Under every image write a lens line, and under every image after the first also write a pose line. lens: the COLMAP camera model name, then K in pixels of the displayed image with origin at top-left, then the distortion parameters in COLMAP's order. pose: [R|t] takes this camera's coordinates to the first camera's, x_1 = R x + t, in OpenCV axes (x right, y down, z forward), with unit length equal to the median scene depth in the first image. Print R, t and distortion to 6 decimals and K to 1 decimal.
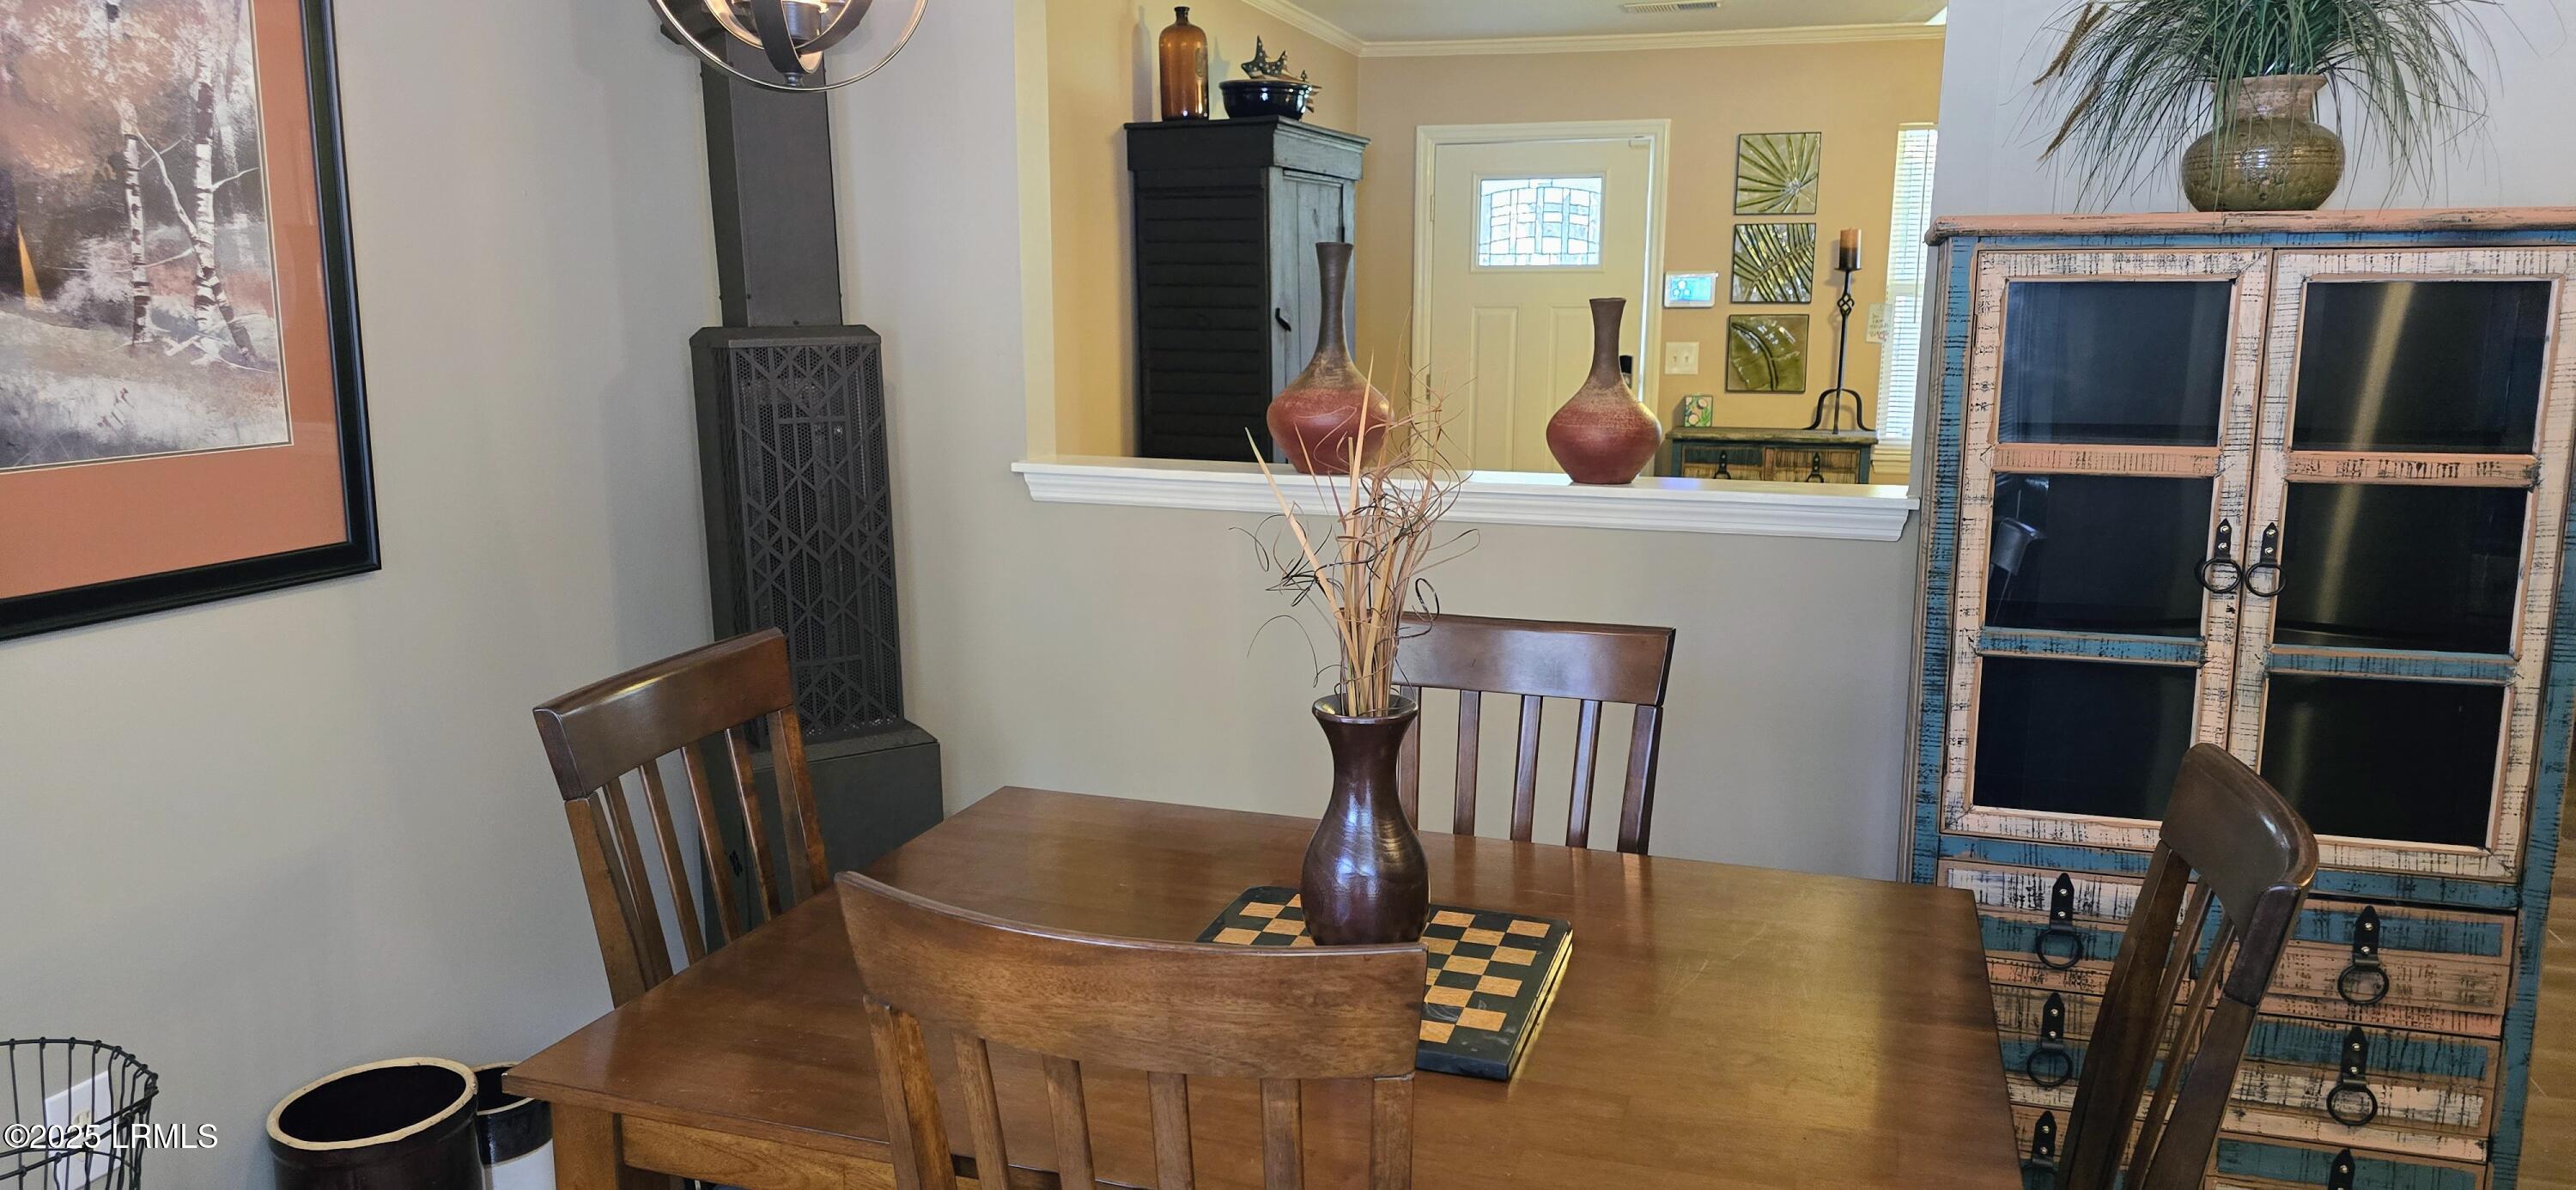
lens RADIAL K [[1736.4, 0, 1294.6], [0, 1736.4, 610.6], [0, 0, 1]] dist [0.044040, -0.039539]
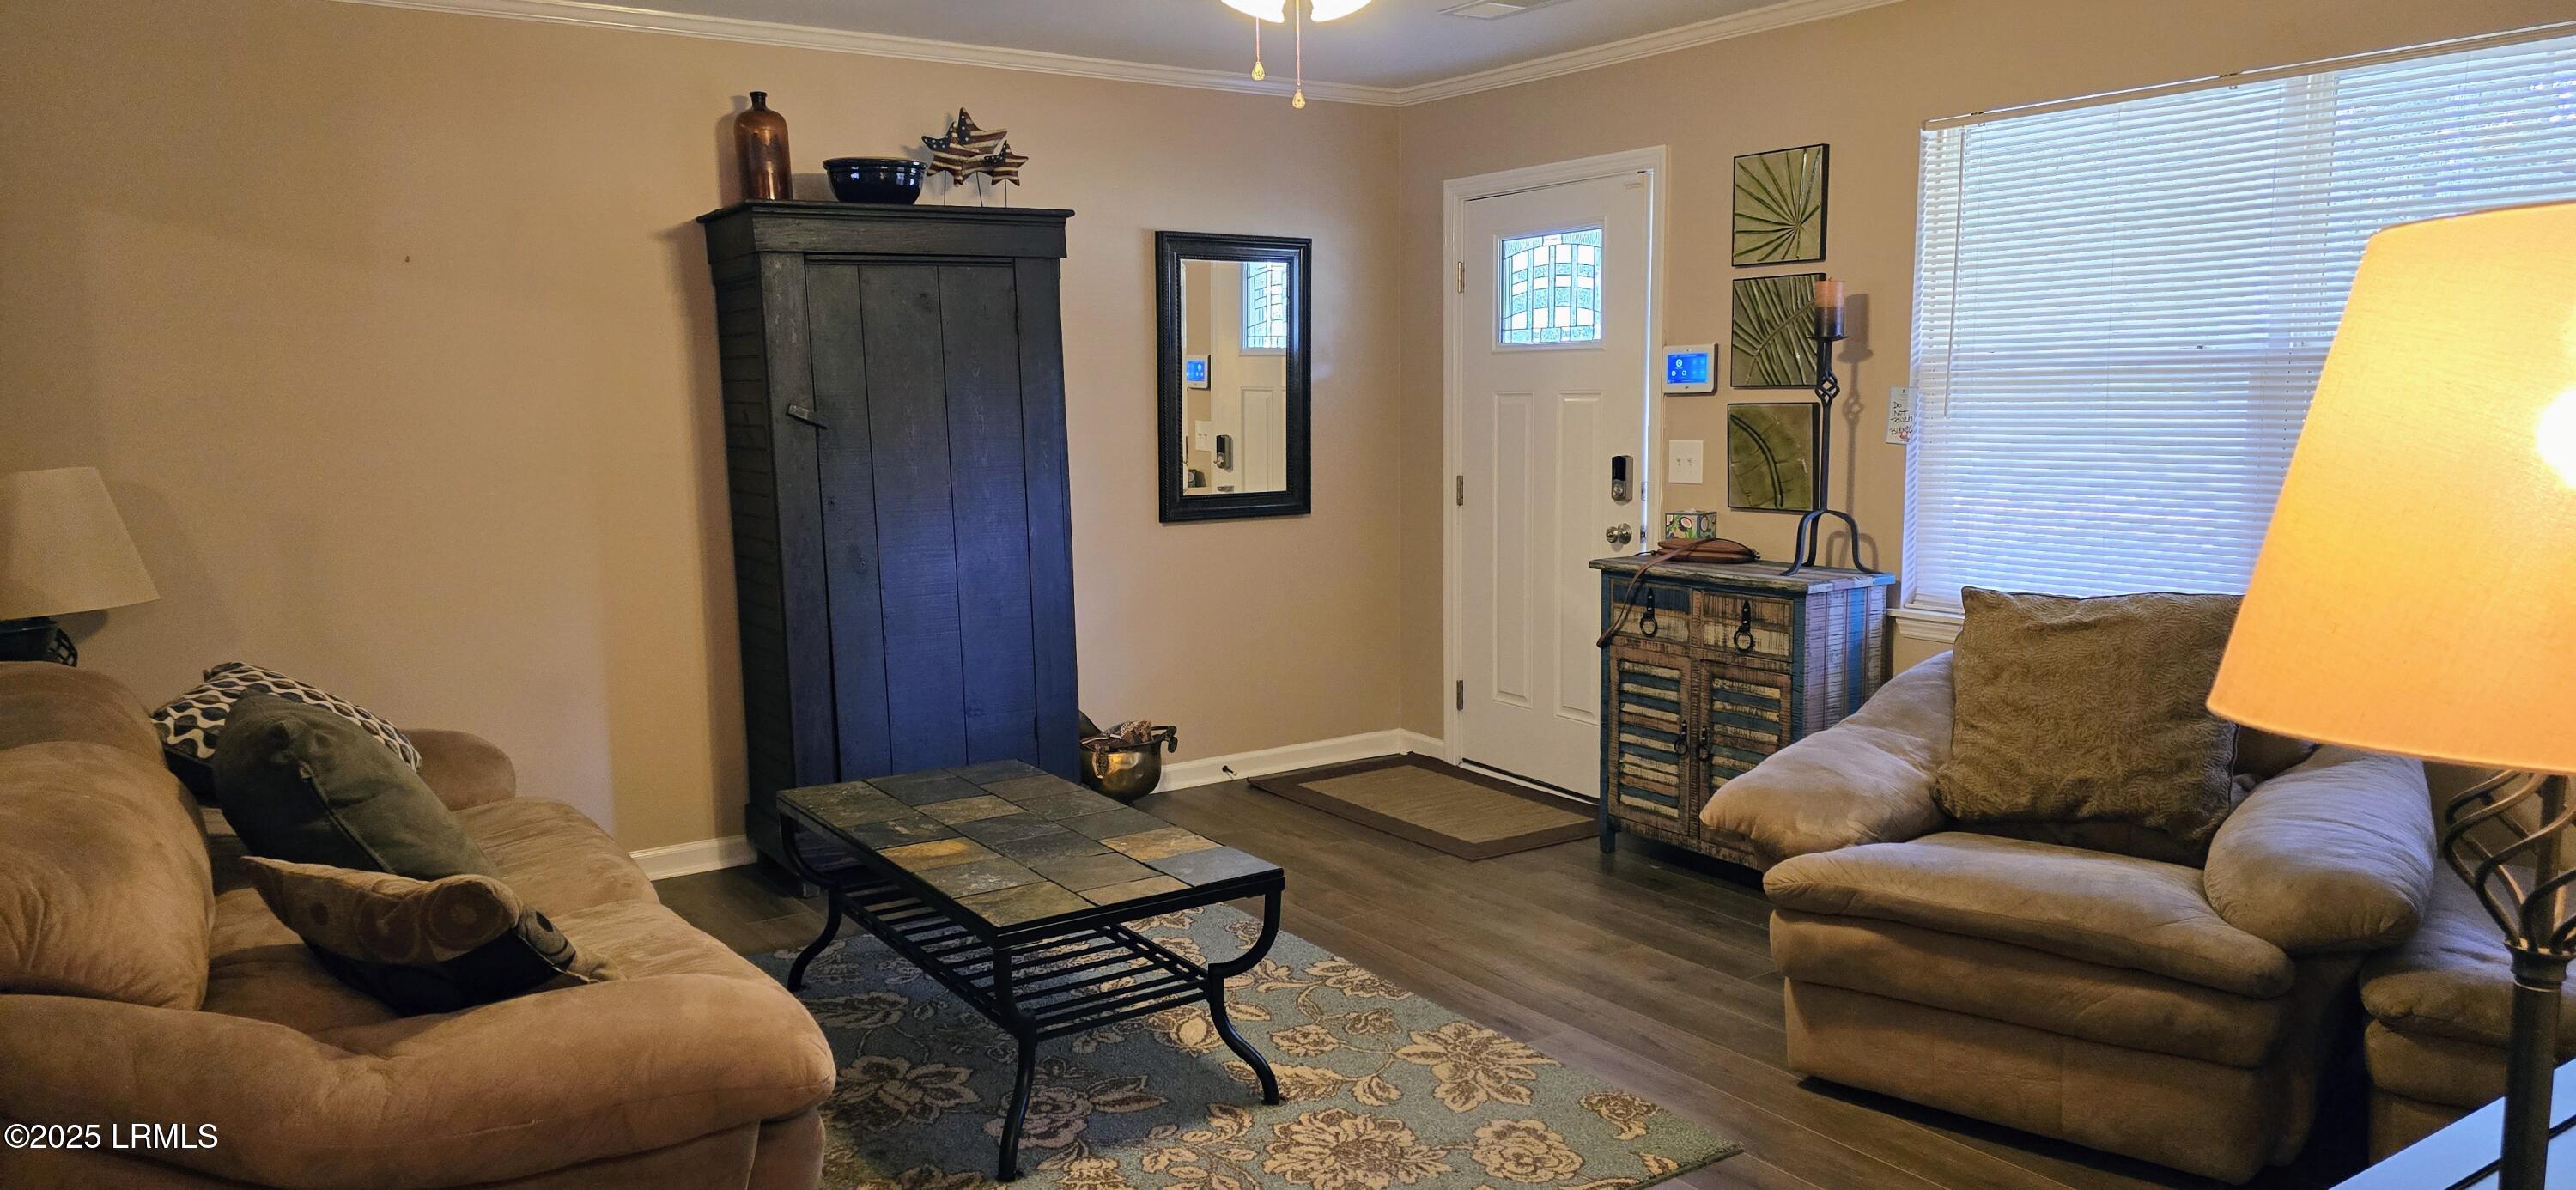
lens RADIAL K [[1736.4, 0, 1285.2], [0, 1736.4, 585.9], [0, 0, 1]] dist [0.044040, -0.039539]
pose [[0.788998, 0.057938, -0.611658, 0.555833], [-0.093738, 0.995240, -0.026644, -0.057858], [0.607202, 0.078358, 0.790674, 0.322023]]
